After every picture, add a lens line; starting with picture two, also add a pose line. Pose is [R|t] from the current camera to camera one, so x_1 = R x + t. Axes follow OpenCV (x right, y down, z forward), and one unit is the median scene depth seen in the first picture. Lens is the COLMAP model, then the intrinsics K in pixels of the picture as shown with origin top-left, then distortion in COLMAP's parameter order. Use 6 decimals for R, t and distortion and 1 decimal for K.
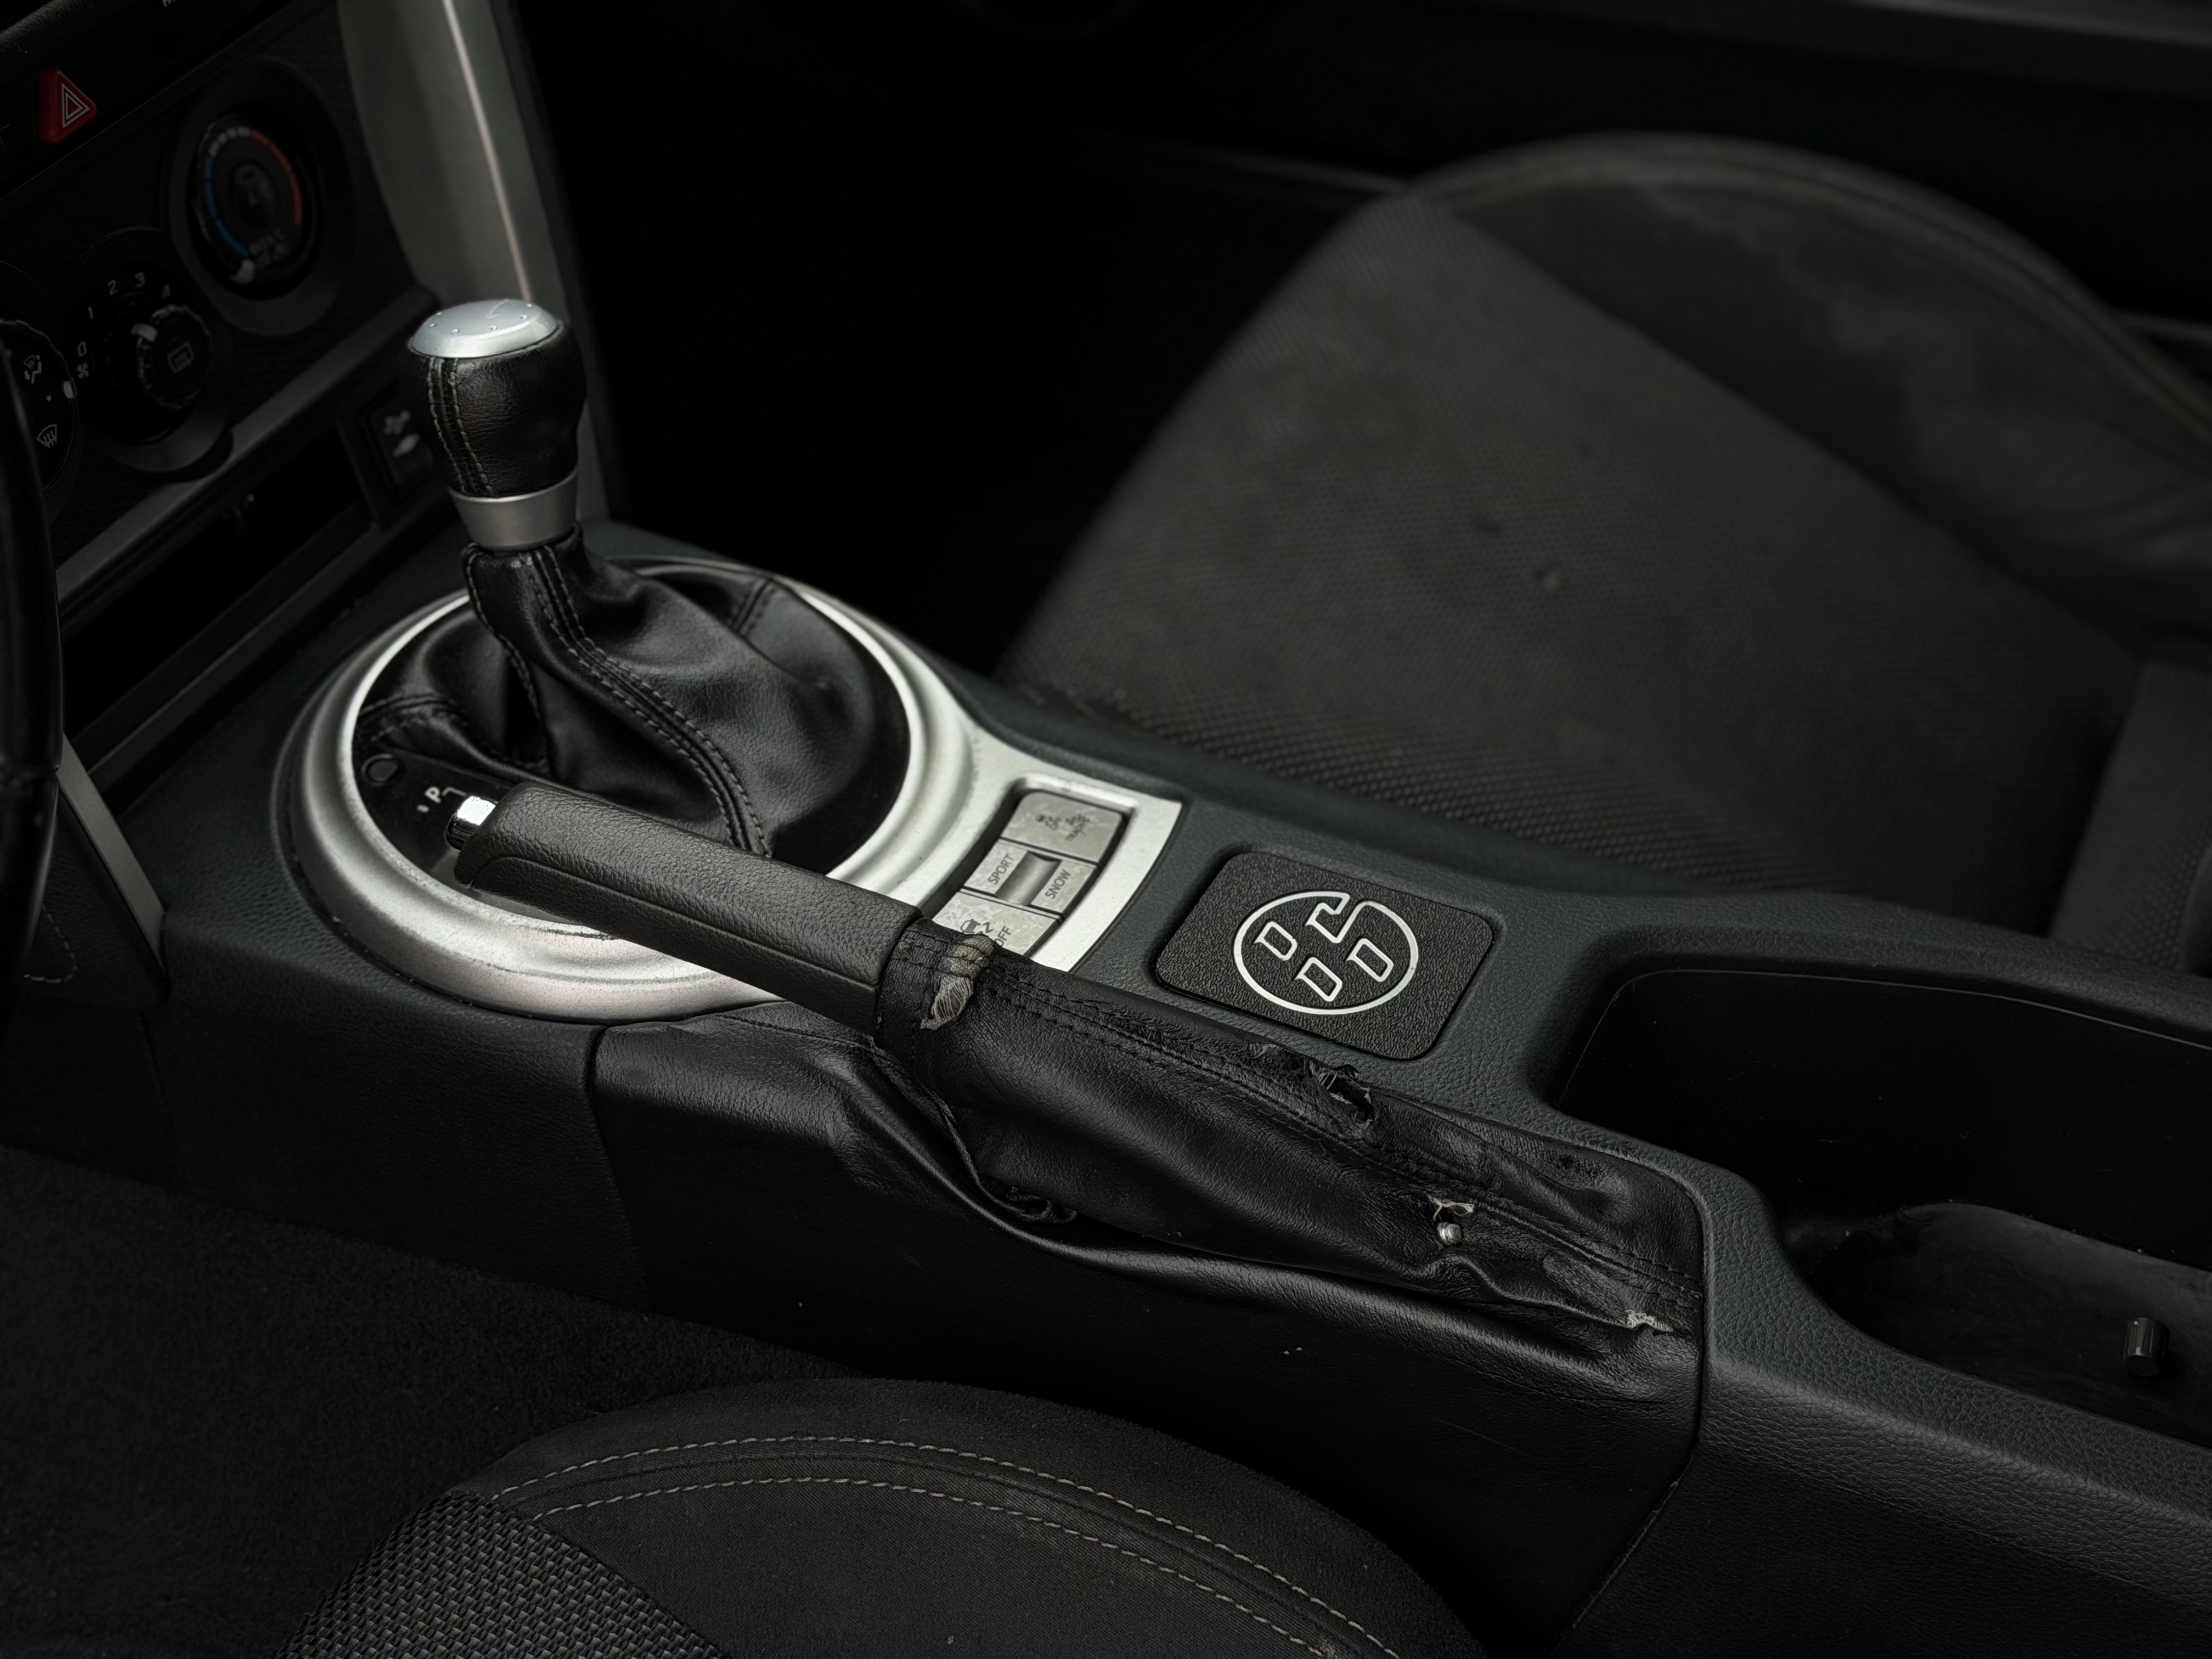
lens RADIAL K [[3214.7, 0, 1103.1], [0, 3214.7, 793.4], [0, 0, 1]] dist [0.163194, 0.000000]
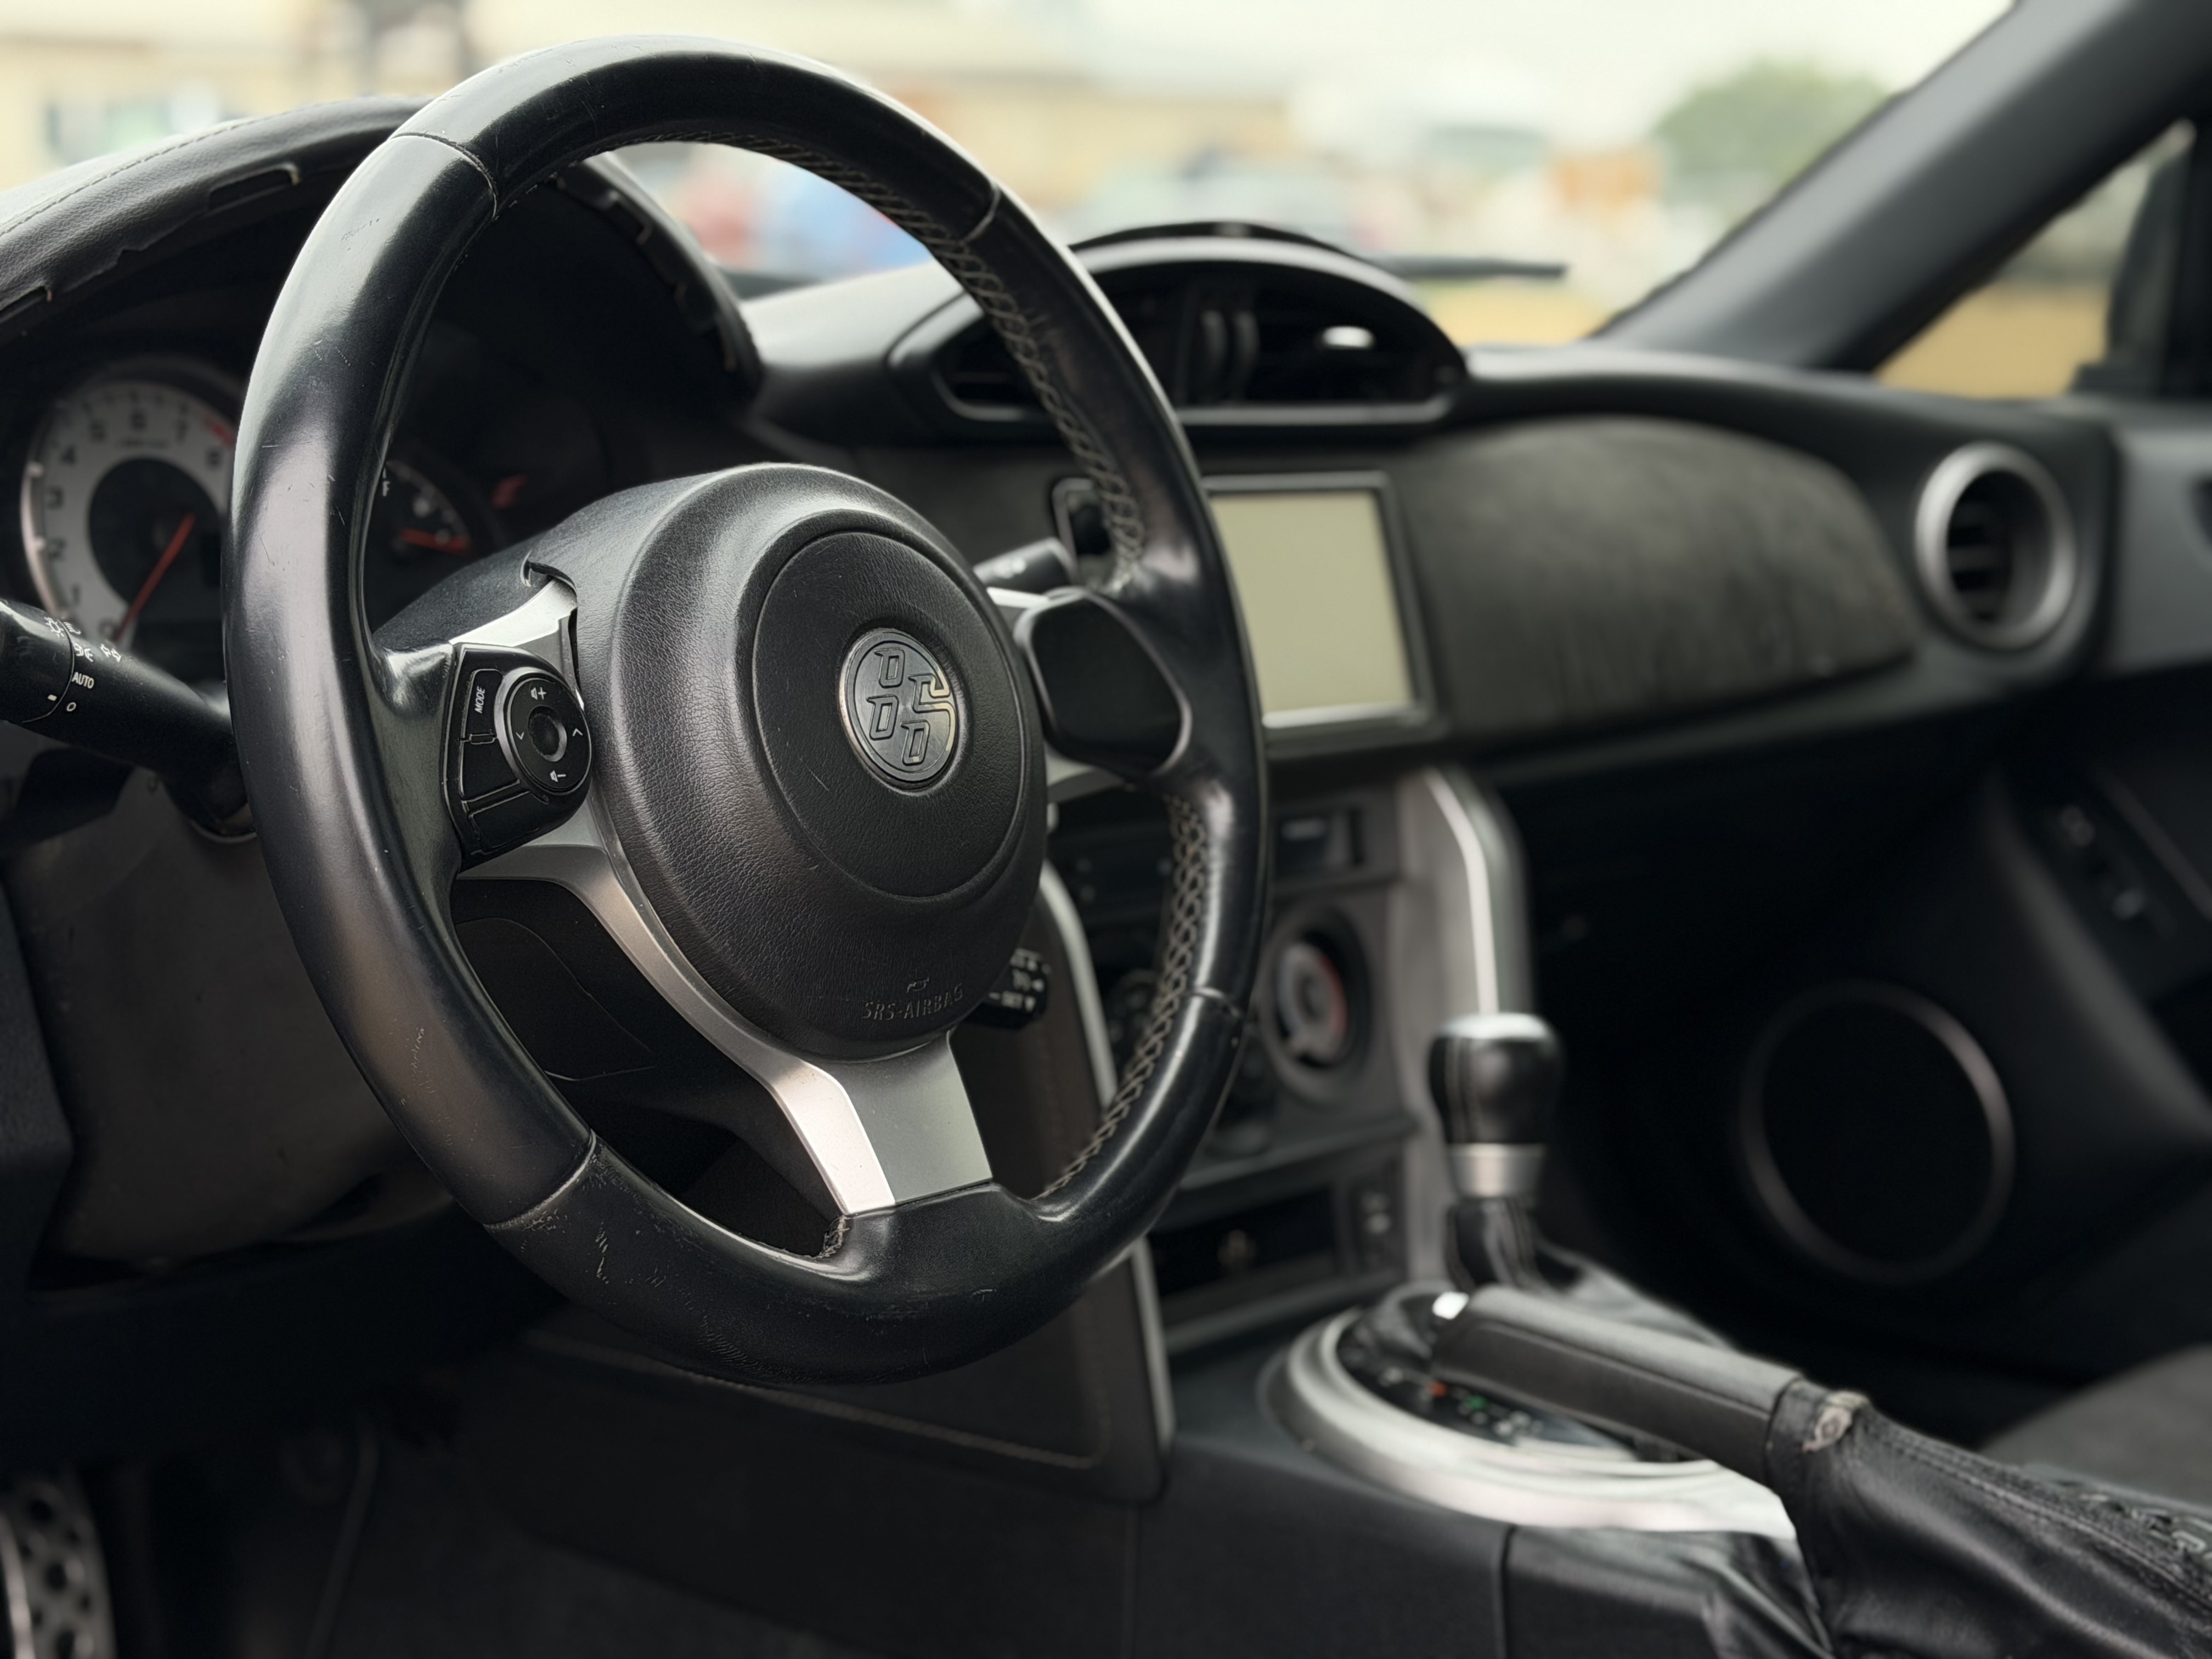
lens RADIAL K [[3675.1, 0, 1114.5], [0, 3675.1, 878.3], [0, 0, 1]] dist [0.084247, 0.000000]
pose [[0.972597, 0.084562, -0.216575, -0.022319], [-0.183402, 0.851559, -0.491133, 0.549284], [0.142895, 0.517395, 0.843732, -0.301870]]
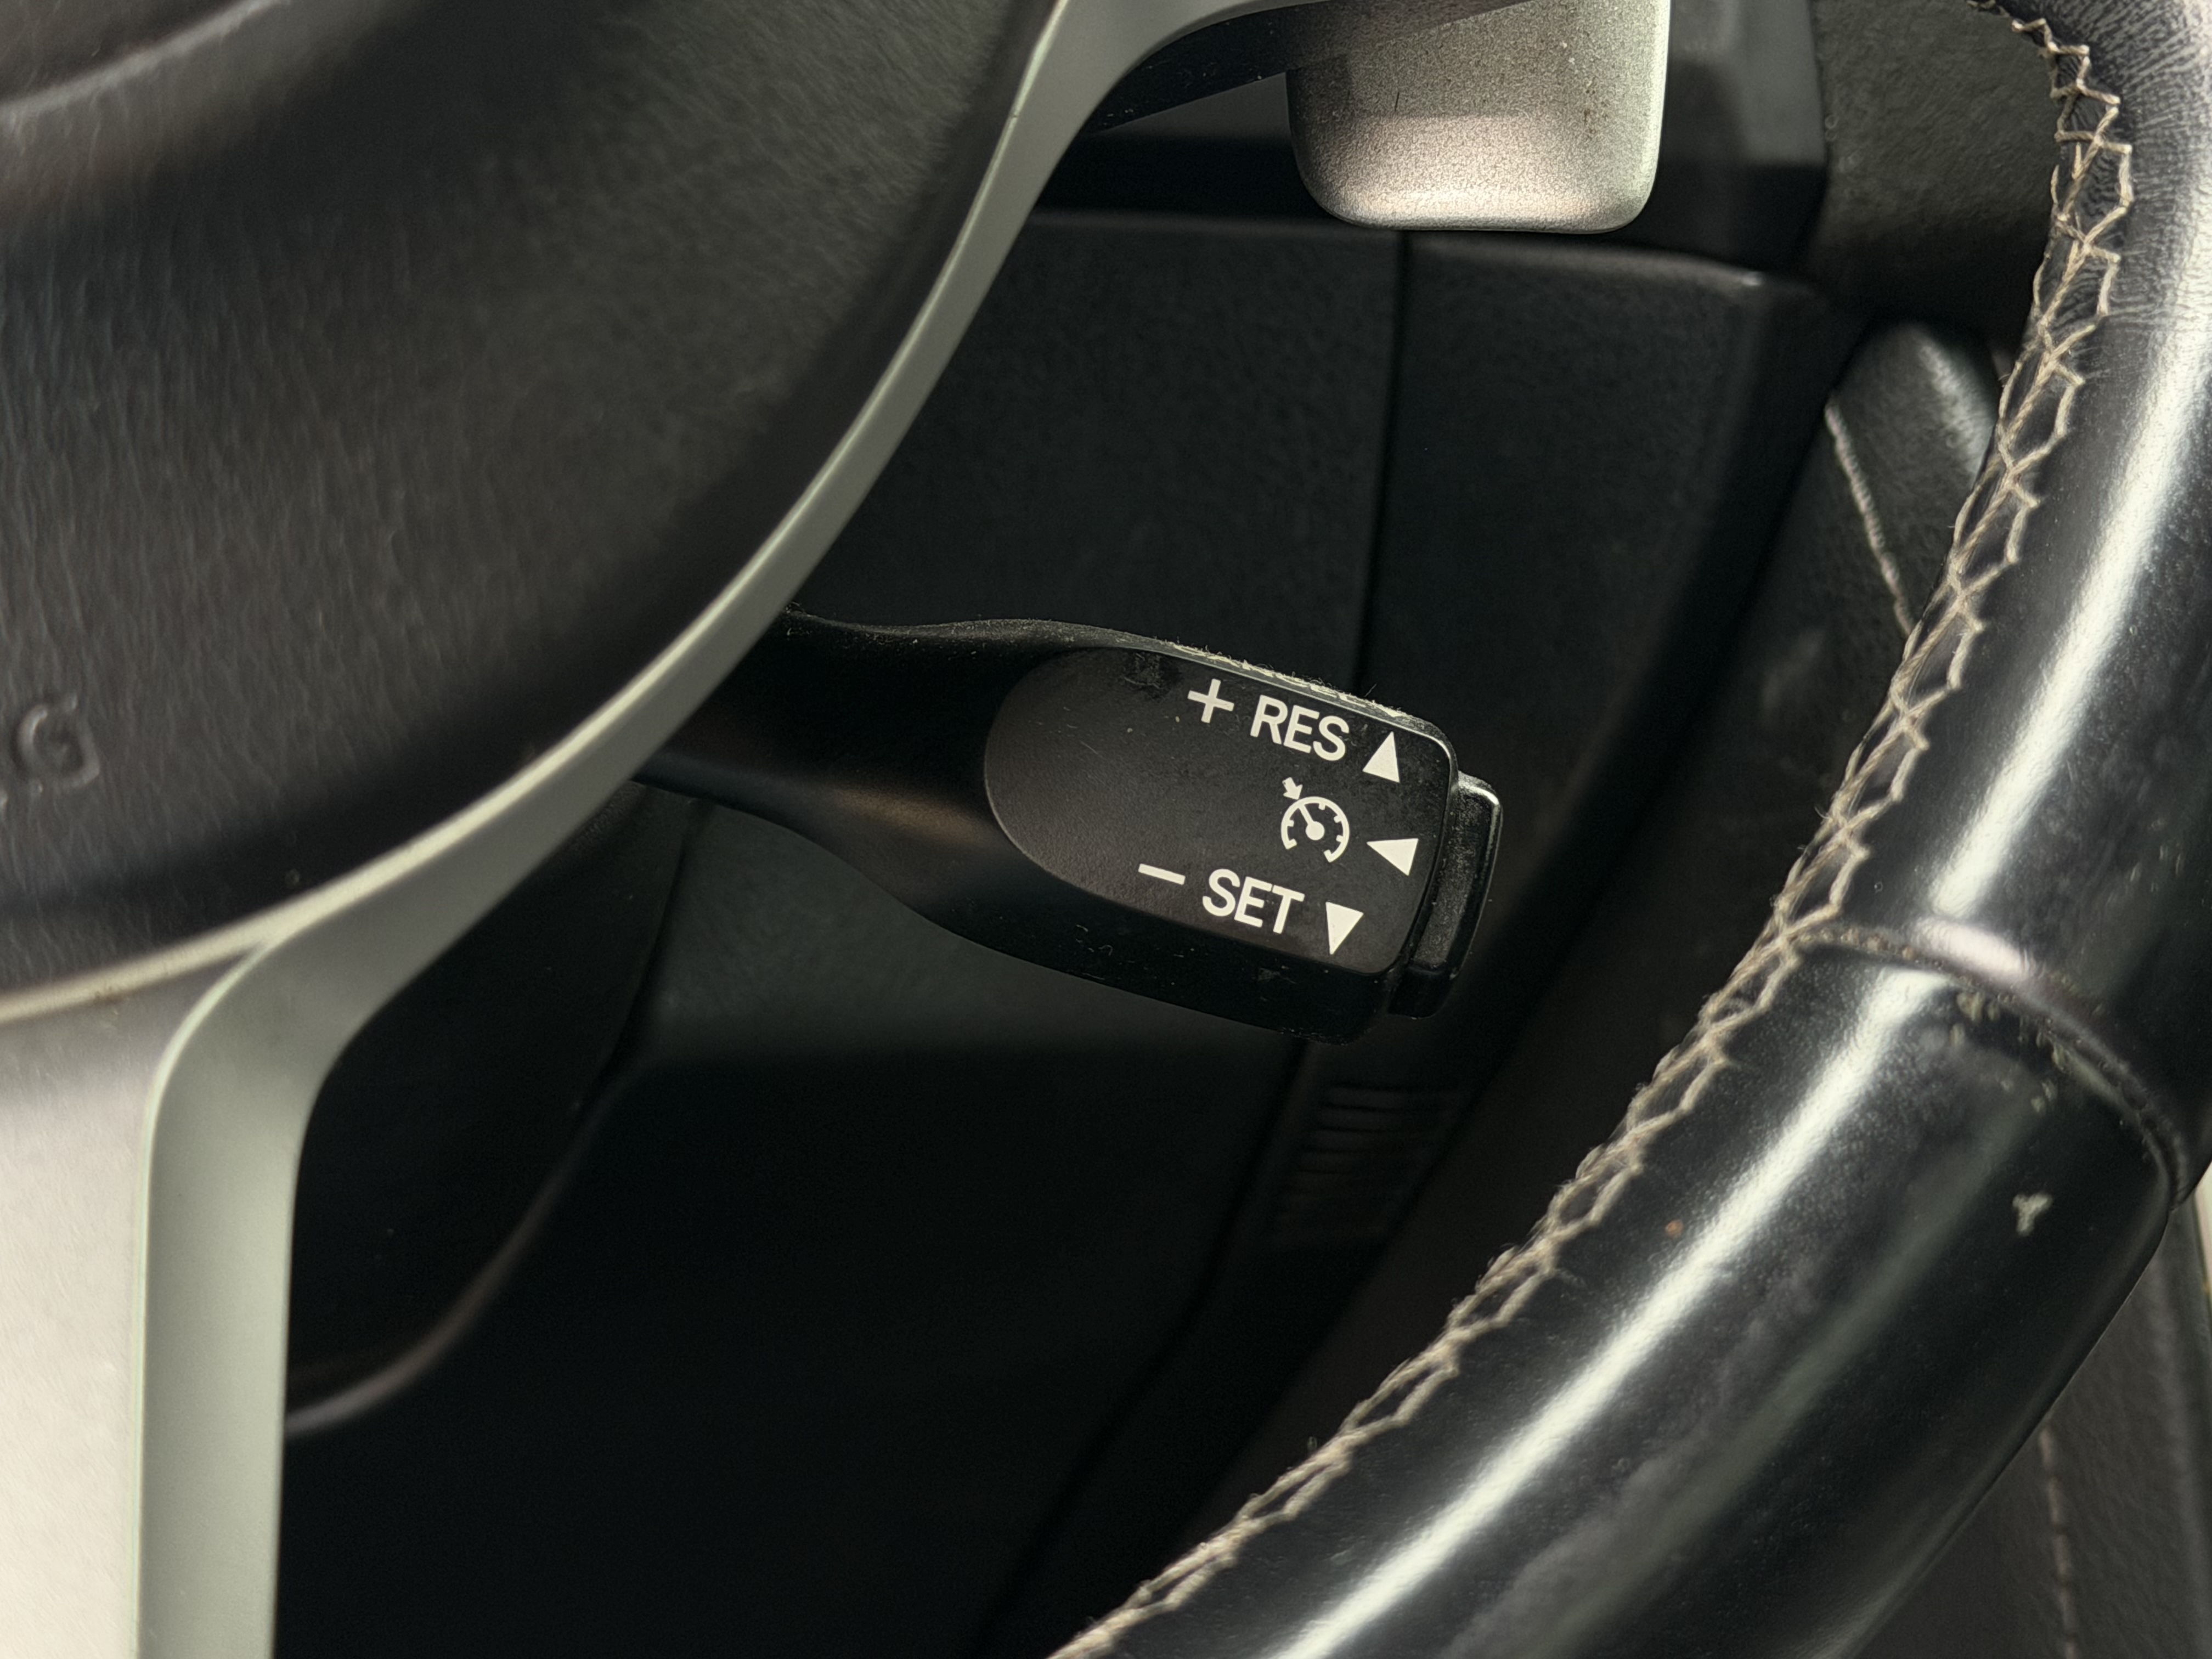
lens RADIAL K [[4248.9, 0, 1098.1], [0, 4248.9, 825.6], [0, 0, 1]] dist [0.045526, 0.000000]
pose [[0.700756, 0.161097, -0.694974, -0.098152], [-0.487775, 0.819079, -0.301968, 0.093719], [0.520593, 0.550597, 0.652554, 0.514932]]
